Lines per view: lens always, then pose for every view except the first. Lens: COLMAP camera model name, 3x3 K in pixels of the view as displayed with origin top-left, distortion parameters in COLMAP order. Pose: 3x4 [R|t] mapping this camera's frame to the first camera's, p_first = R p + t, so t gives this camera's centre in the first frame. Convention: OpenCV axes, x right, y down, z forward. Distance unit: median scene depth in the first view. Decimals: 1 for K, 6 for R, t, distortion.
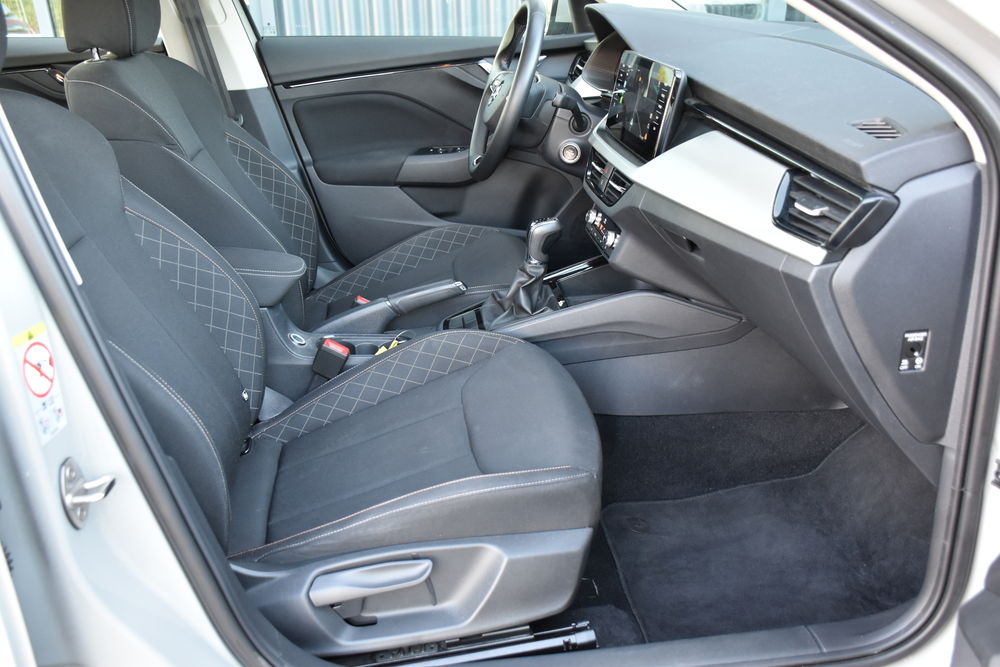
lens RADIAL K [[909.8, 0, 503.3], [0, 909.8, 335.9], [0, 0, 1]] dist [-0.098857, 0.079485]
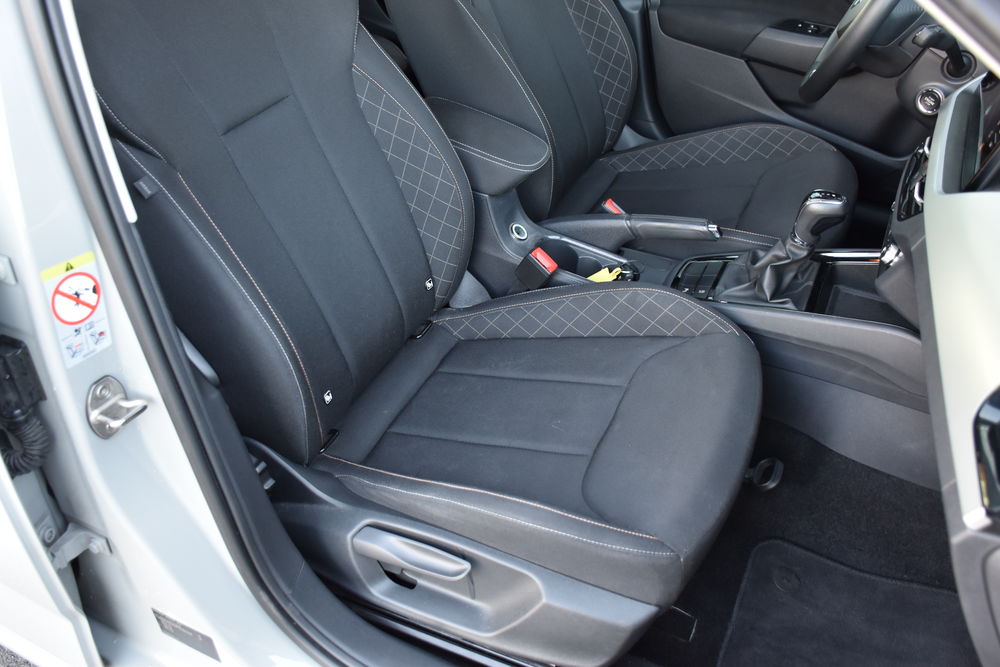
lens RADIAL K [[909.8, 0, 497.9], [0, 909.8, 334.2], [0, 0, 1]] dist [-0.098857, 0.079485]
pose [[0.841370, 0.379793, -0.384518, 0.156698], [-0.262476, 0.909070, 0.323571, -0.205065], [0.472443, -0.171316, 0.864551, 0.182074]]
